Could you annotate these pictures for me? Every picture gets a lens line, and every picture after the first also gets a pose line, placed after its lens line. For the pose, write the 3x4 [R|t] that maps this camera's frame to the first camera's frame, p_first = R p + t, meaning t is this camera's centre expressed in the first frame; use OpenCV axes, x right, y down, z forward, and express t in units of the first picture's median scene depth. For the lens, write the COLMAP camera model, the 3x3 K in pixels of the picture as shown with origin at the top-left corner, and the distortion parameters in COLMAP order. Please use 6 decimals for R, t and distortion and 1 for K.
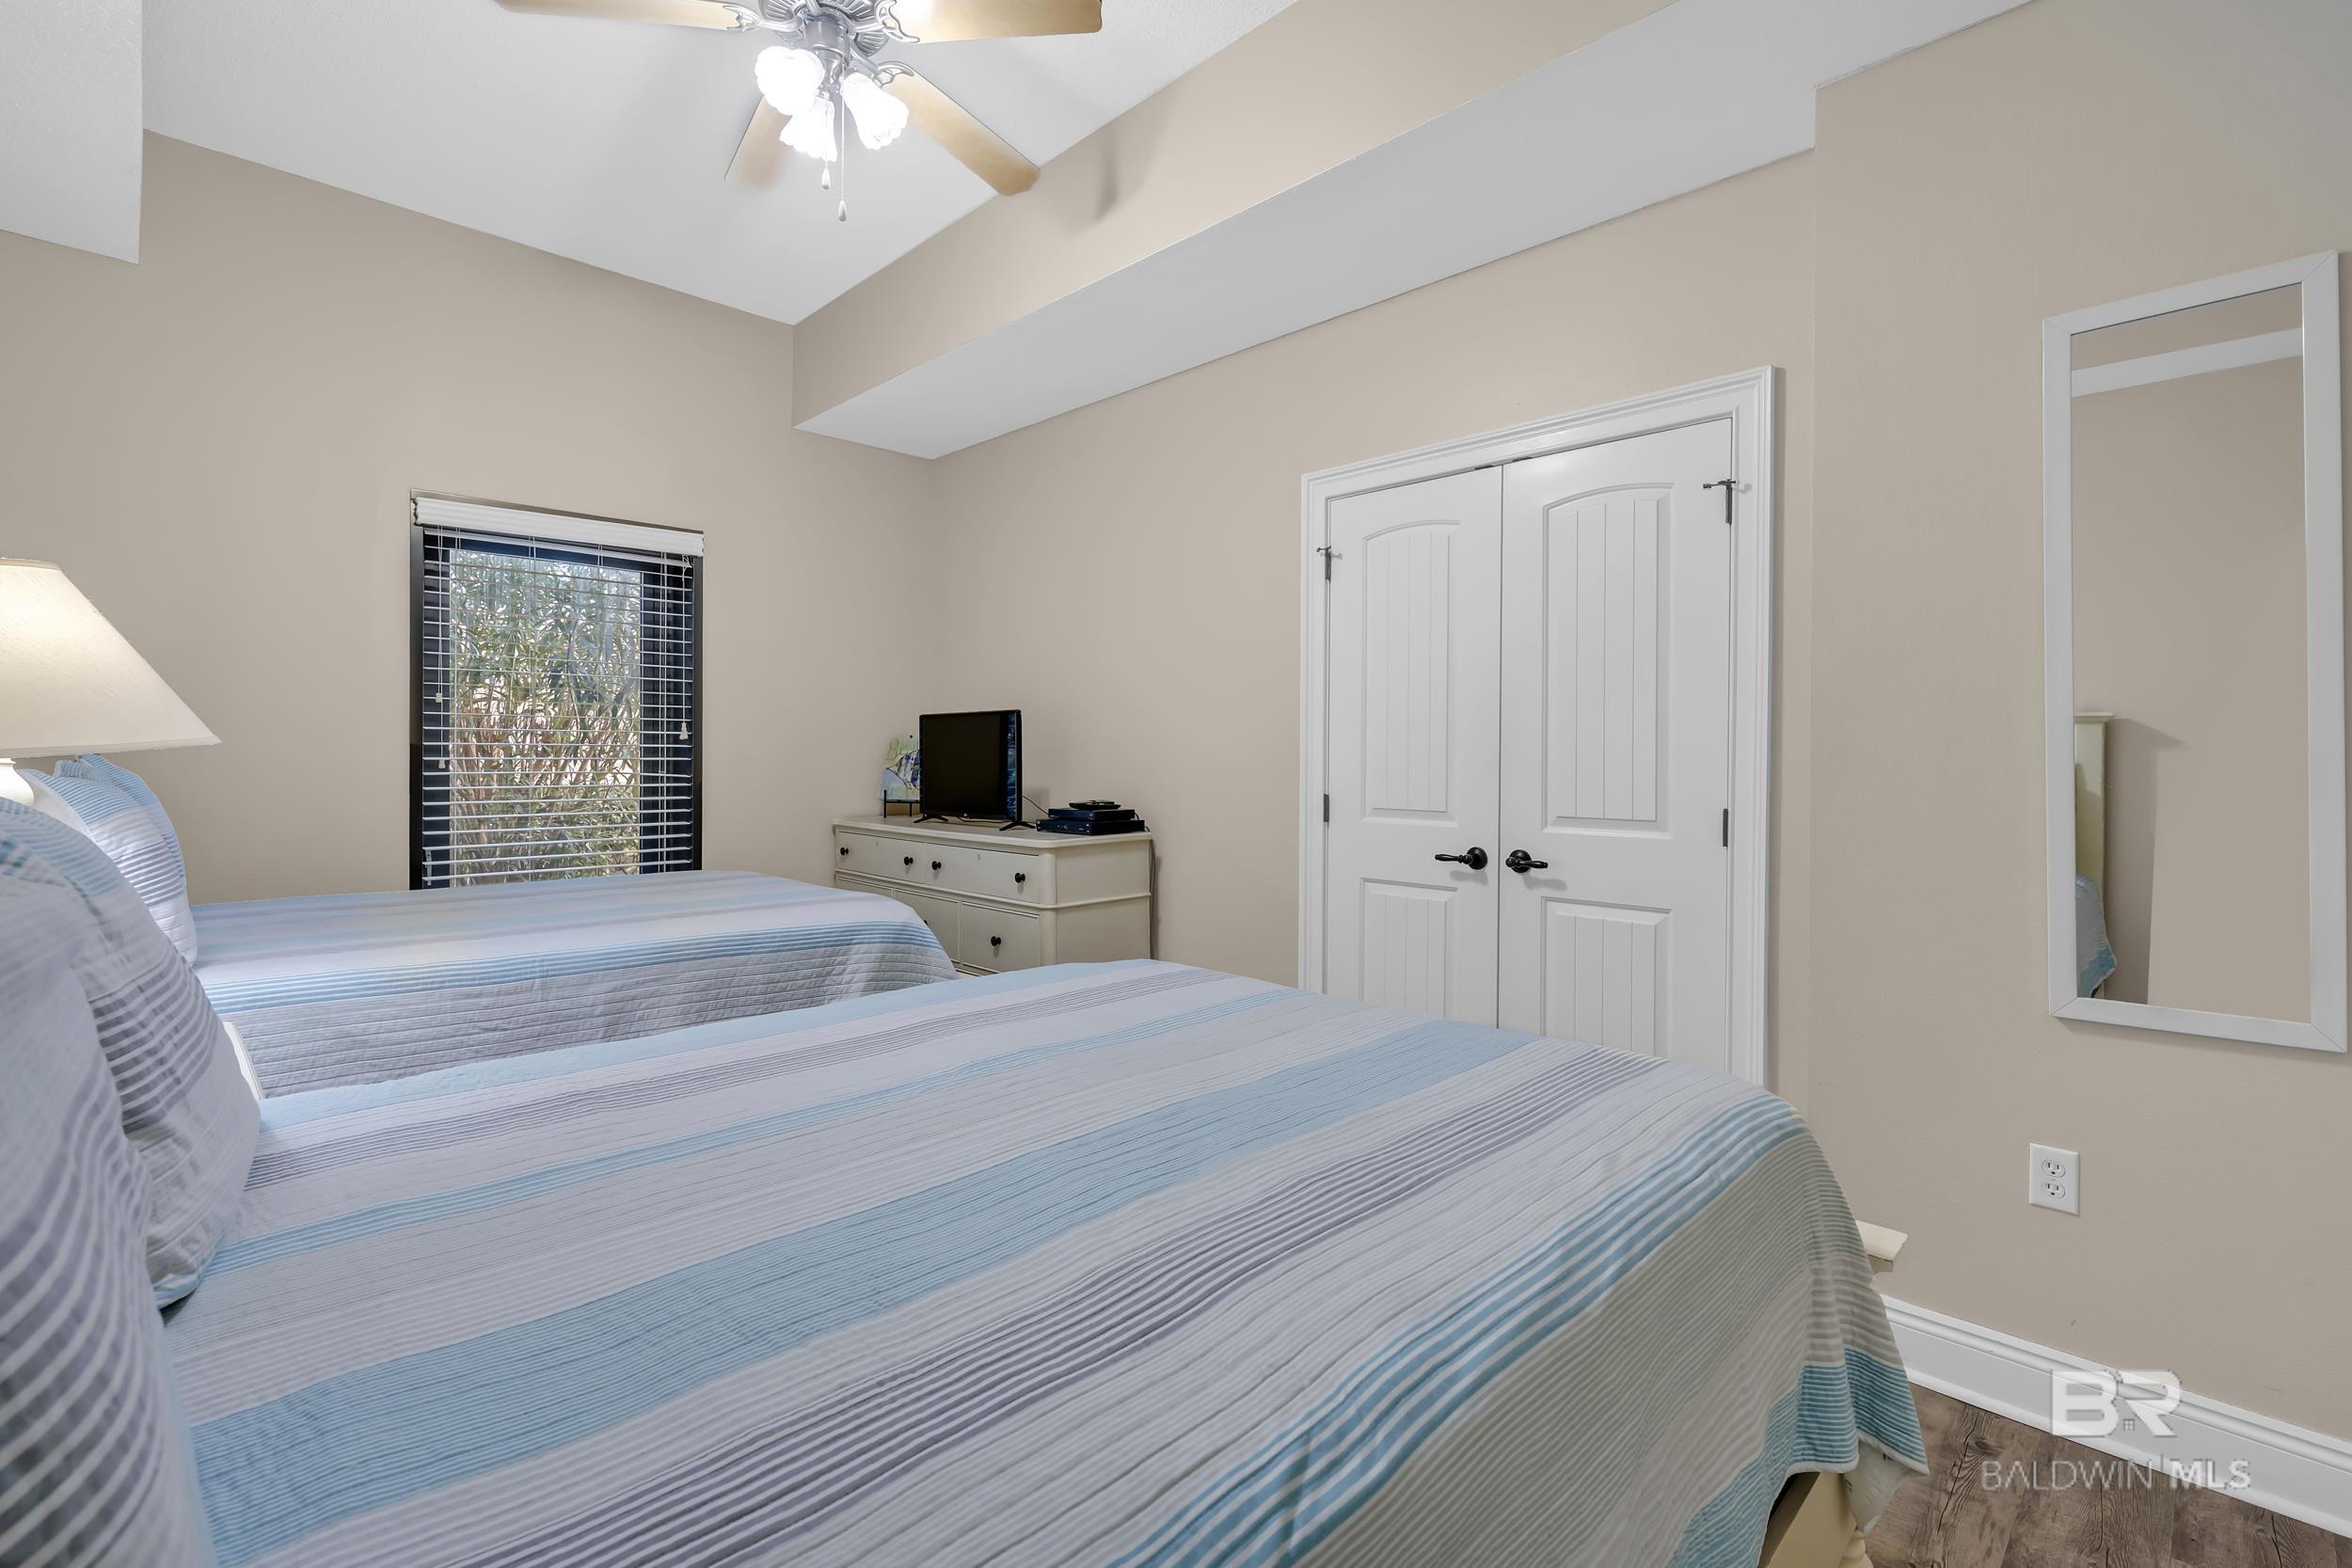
lens RADIAL K [[1070.8, 0, 1186.7], [0, 1070.8, 759.8], [0, 0, 1]] dist [-0.001483, -0.000121]
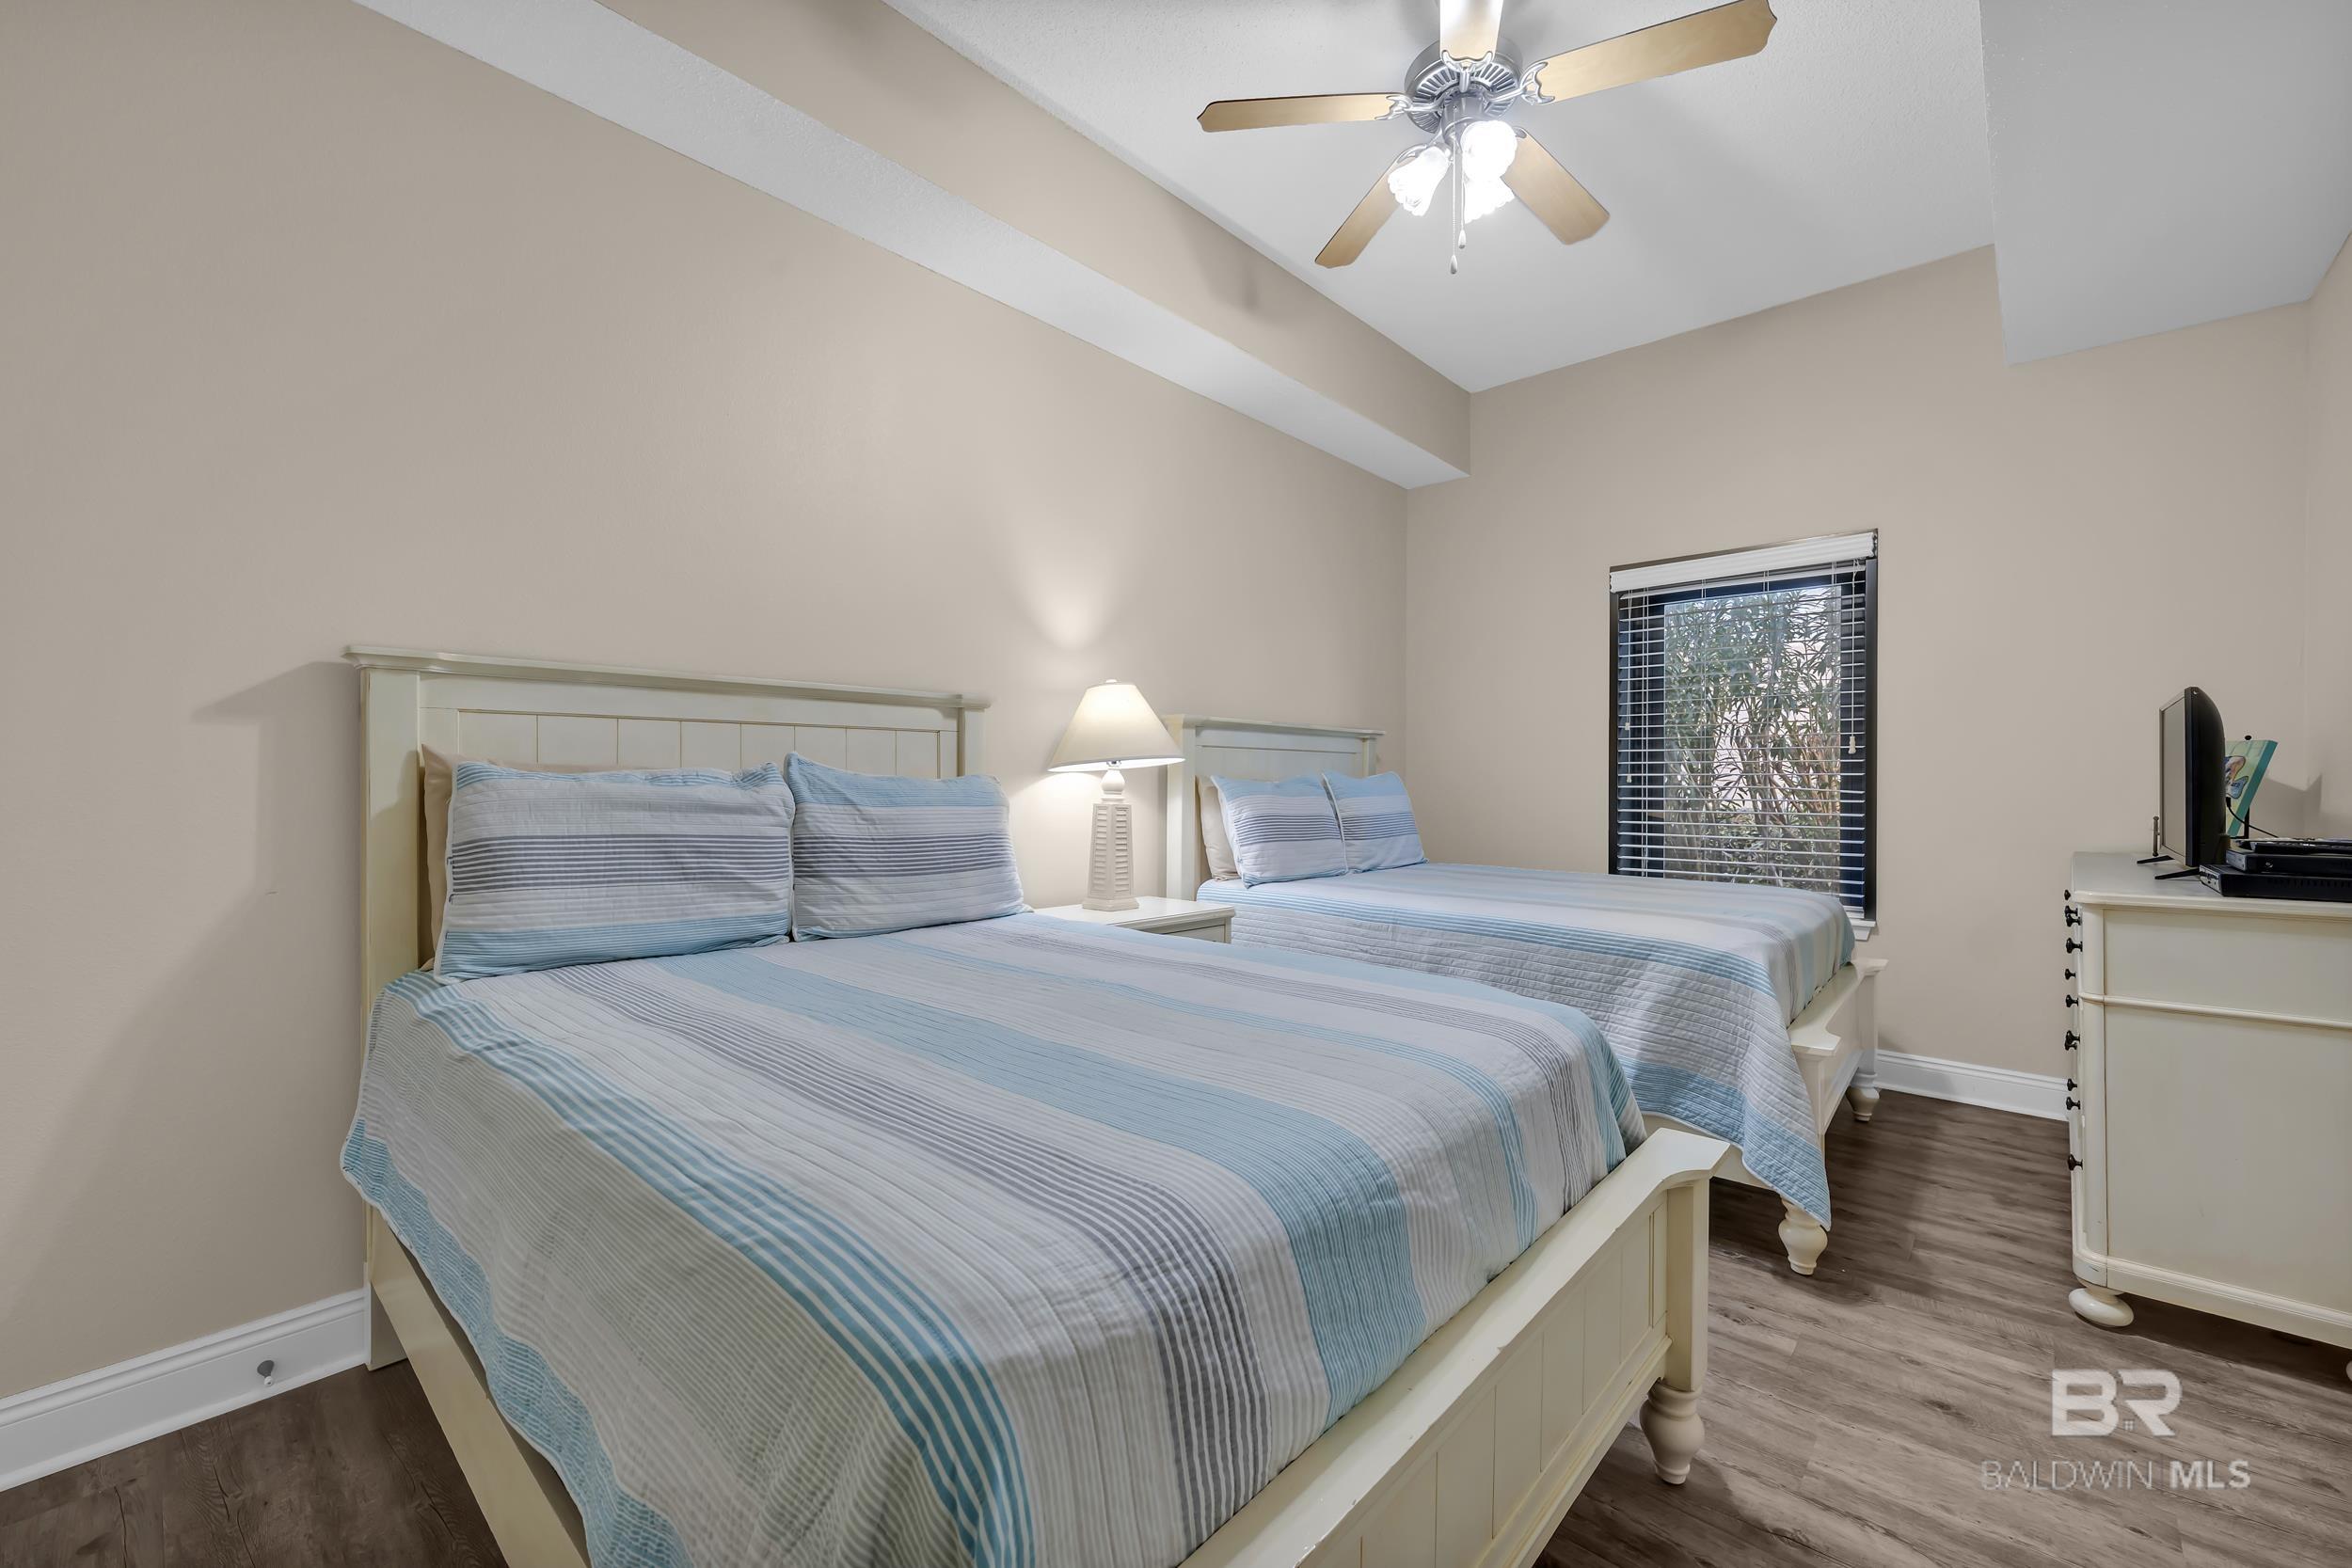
lens RADIAL K [[959.3, 0, 1185.5], [0, 959.3, 782.4], [0, 0, 1]] dist [-0.002014, -0.000340]
pose [[0.039995, -0.002449, -0.999197, 0.528790], [-0.007563, 0.999968, -0.002753, 0.020181], [0.999171, 0.007667, 0.039975, 0.558231]]
